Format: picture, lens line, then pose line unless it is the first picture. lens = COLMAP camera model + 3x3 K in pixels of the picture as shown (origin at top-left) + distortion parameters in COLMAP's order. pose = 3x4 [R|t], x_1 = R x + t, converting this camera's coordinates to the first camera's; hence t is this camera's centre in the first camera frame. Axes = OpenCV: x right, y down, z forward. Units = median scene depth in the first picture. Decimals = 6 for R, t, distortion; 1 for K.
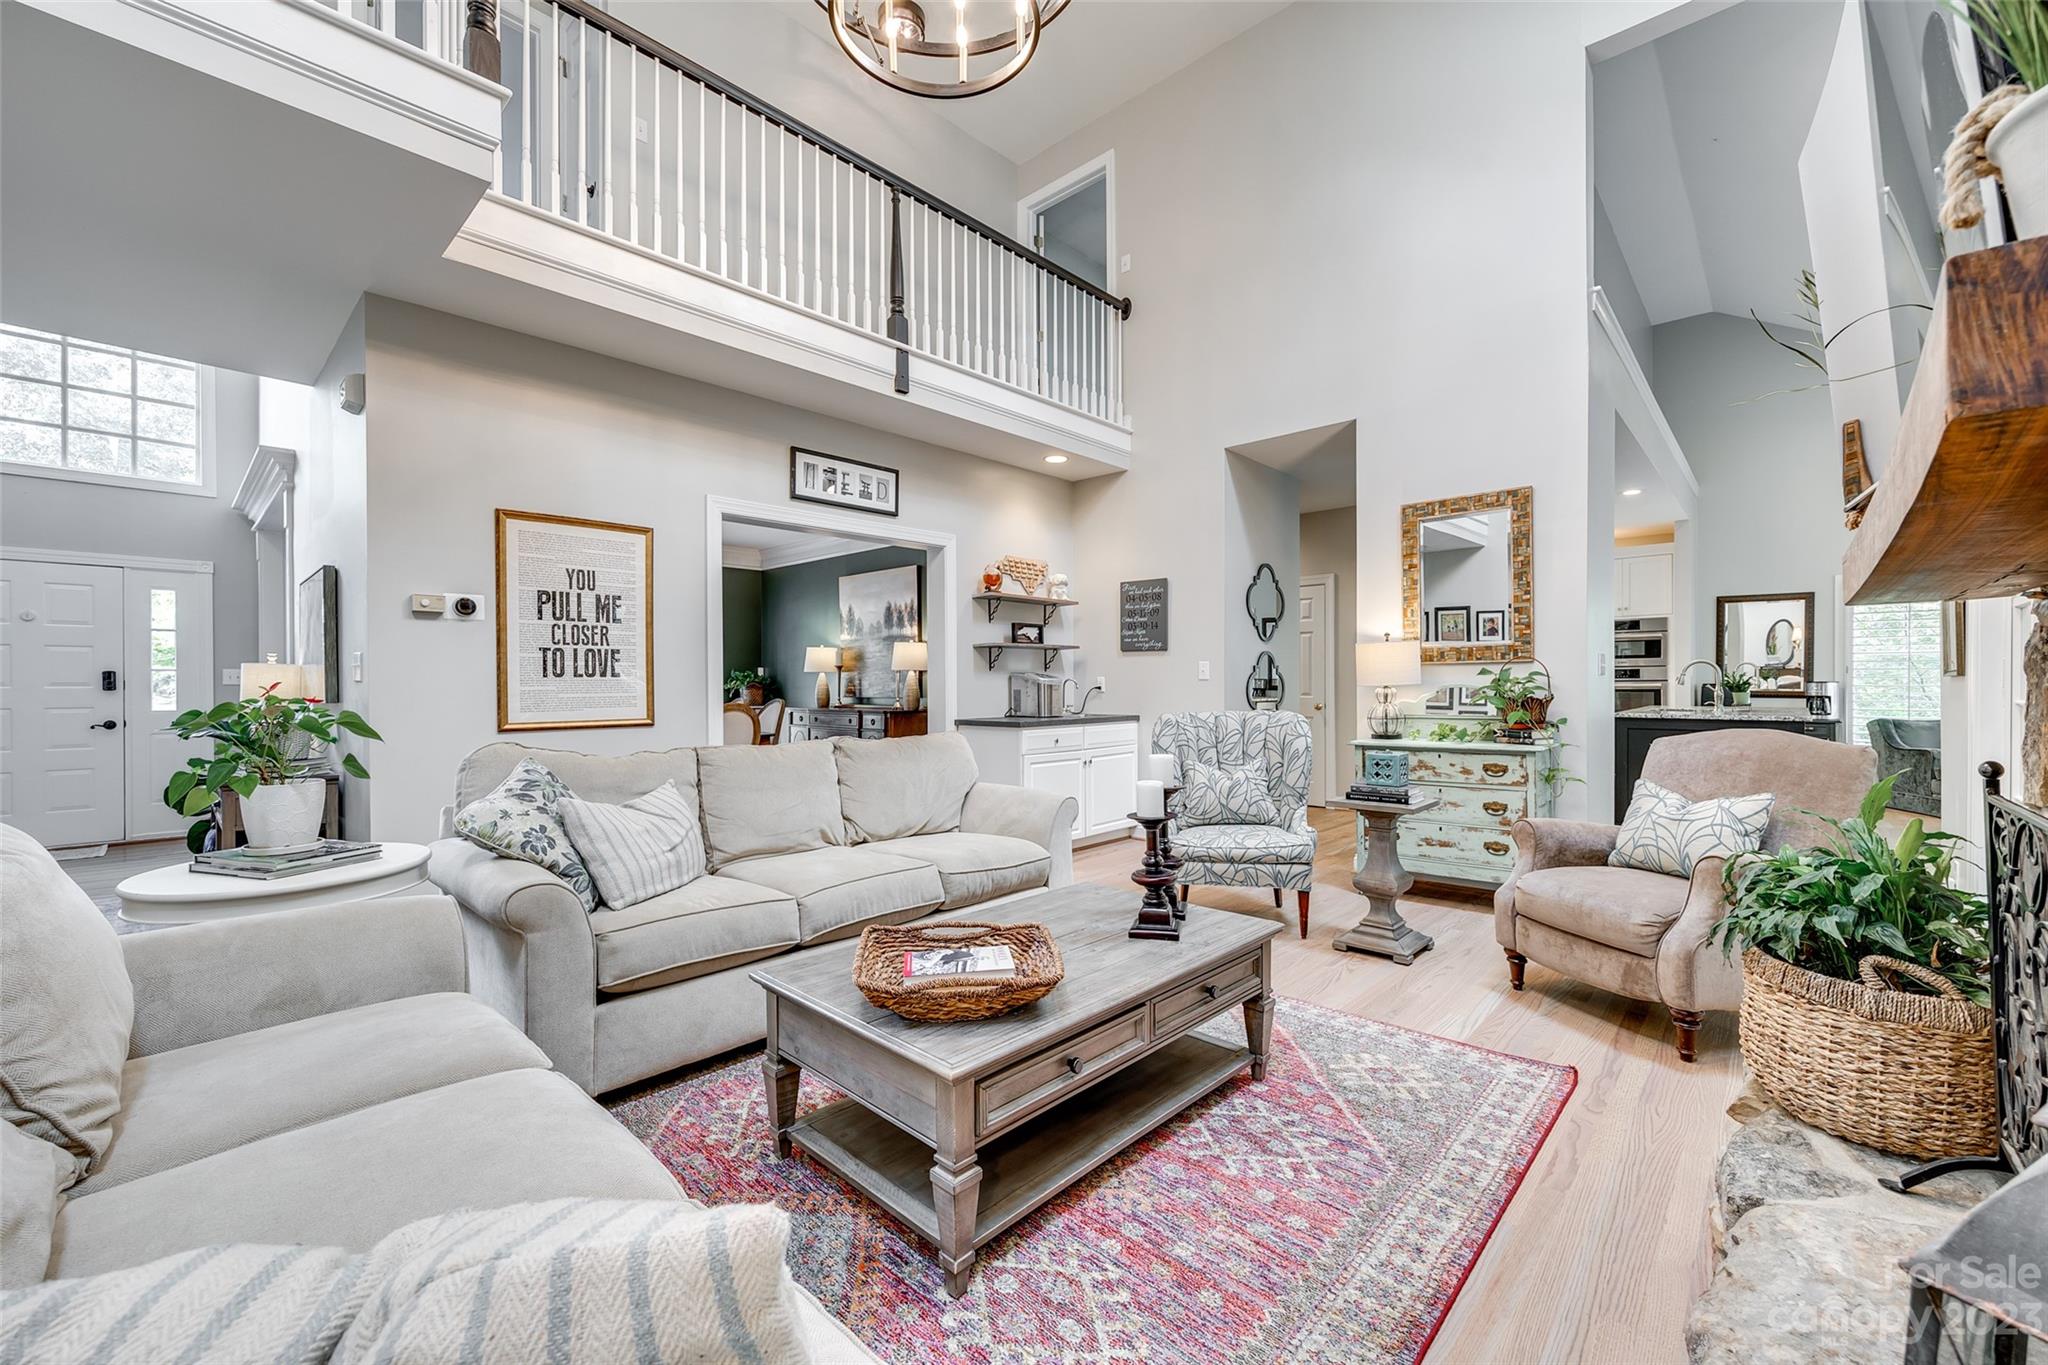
lens RADIAL K [[811.8, 0, 1032.0], [0, 811.8, 686.8], [0, 0, 1]] dist [-0.001487, 0.000042]
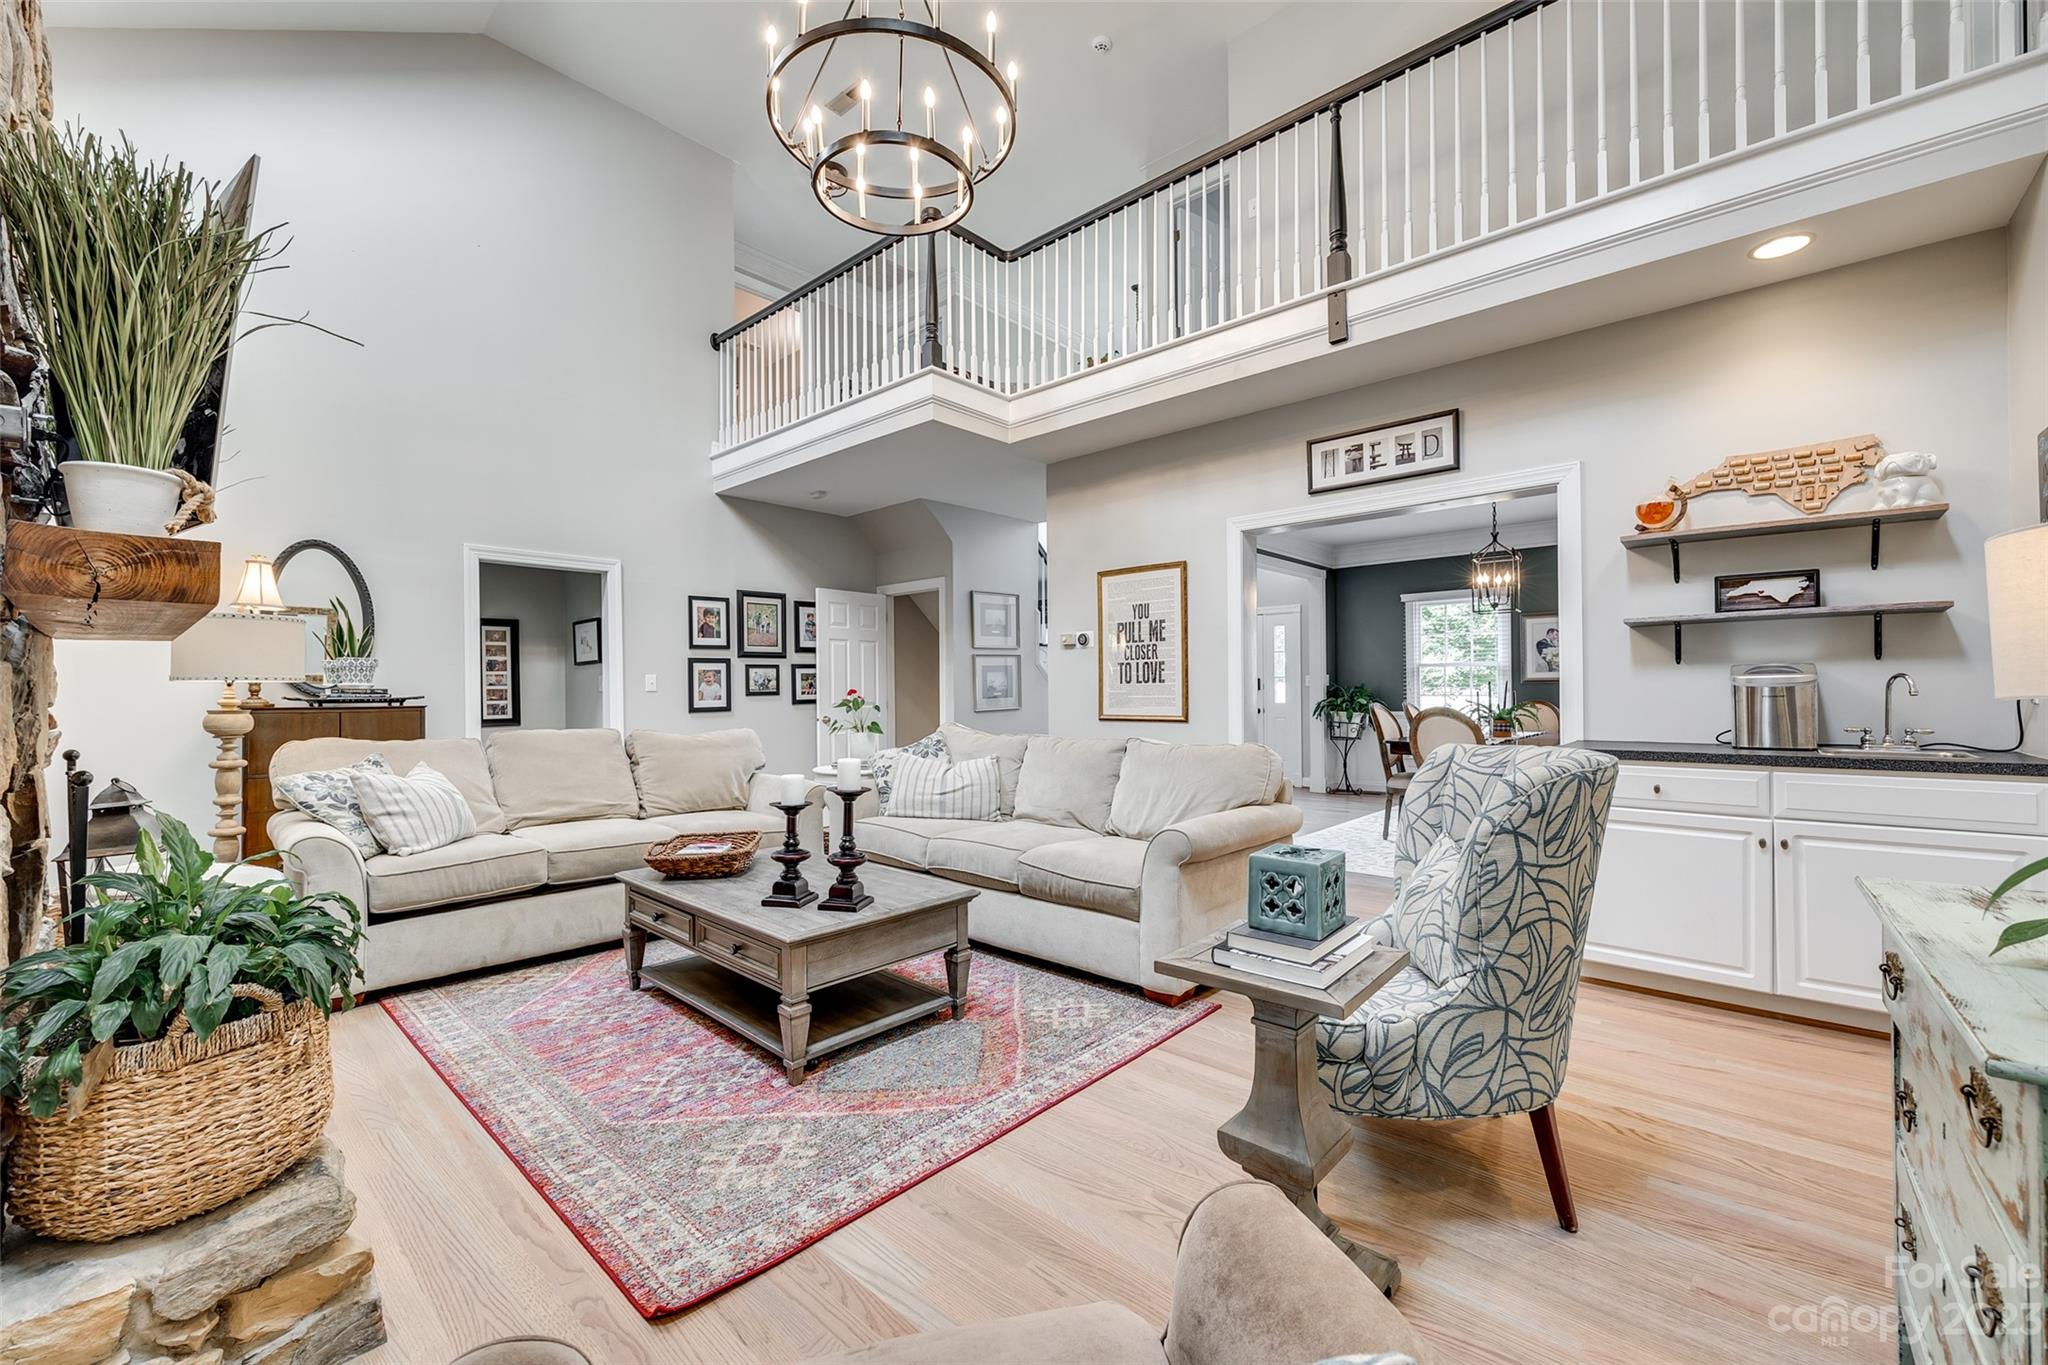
lens RADIAL K [[811.8, 0, 1029.2], [0, 811.8, 684.0], [0, 0, 1]] dist [-0.001487, 0.000042]
pose [[0.031292, -0.002985, -0.999506, 0.762478], [0.003761, 0.999989, -0.002868, -0.007311], [0.999503, -0.003670, 0.031303, 0.738967]]
